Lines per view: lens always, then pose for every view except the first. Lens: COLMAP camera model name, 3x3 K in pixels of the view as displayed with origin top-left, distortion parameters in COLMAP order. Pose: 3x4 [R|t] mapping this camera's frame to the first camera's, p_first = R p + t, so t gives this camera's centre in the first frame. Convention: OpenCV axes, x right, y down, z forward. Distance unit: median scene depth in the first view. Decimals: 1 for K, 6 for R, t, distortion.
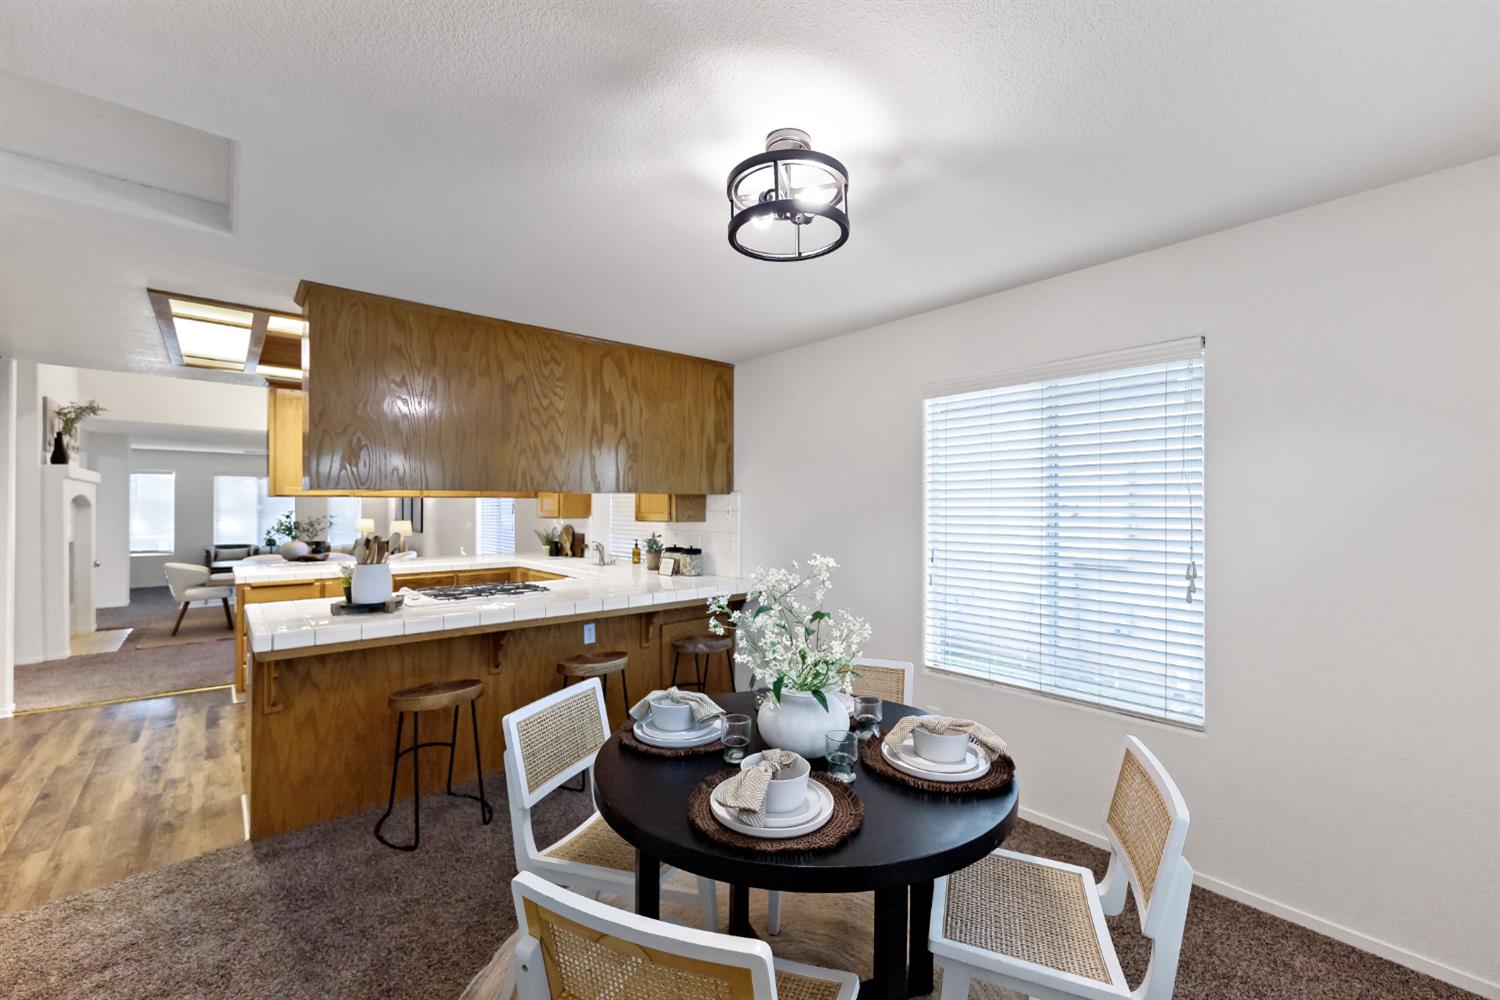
lens RADIAL K [[611.5, 0, 748.3], [0, 611.5, 507.4], [0, 0, 1]] dist [-0.000025, -0.000285]
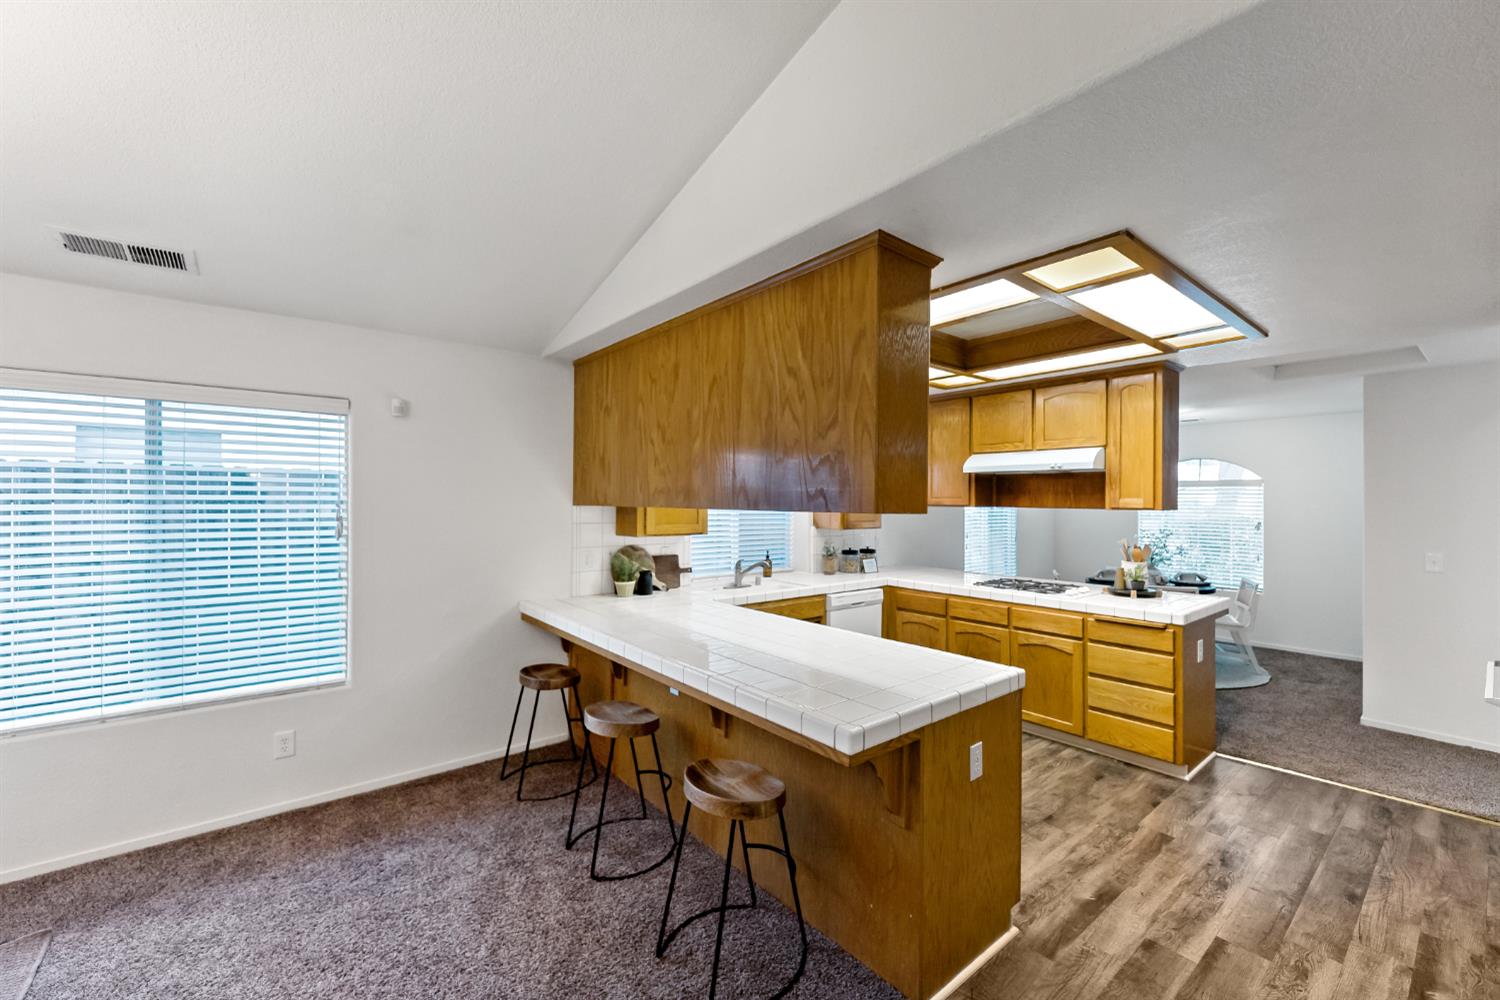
lens RADIAL K [[611.5, 0, 748.3], [0, 611.5, 507.4], [0, 0, 1]] dist [-0.000025, -0.000285]
pose [[0.031956, -0.009664, 0.999443, -1.753835], [-0.008553, 0.999914, 0.009942, -0.035702], [-0.999453, -0.008866, 0.031871, 1.575650]]
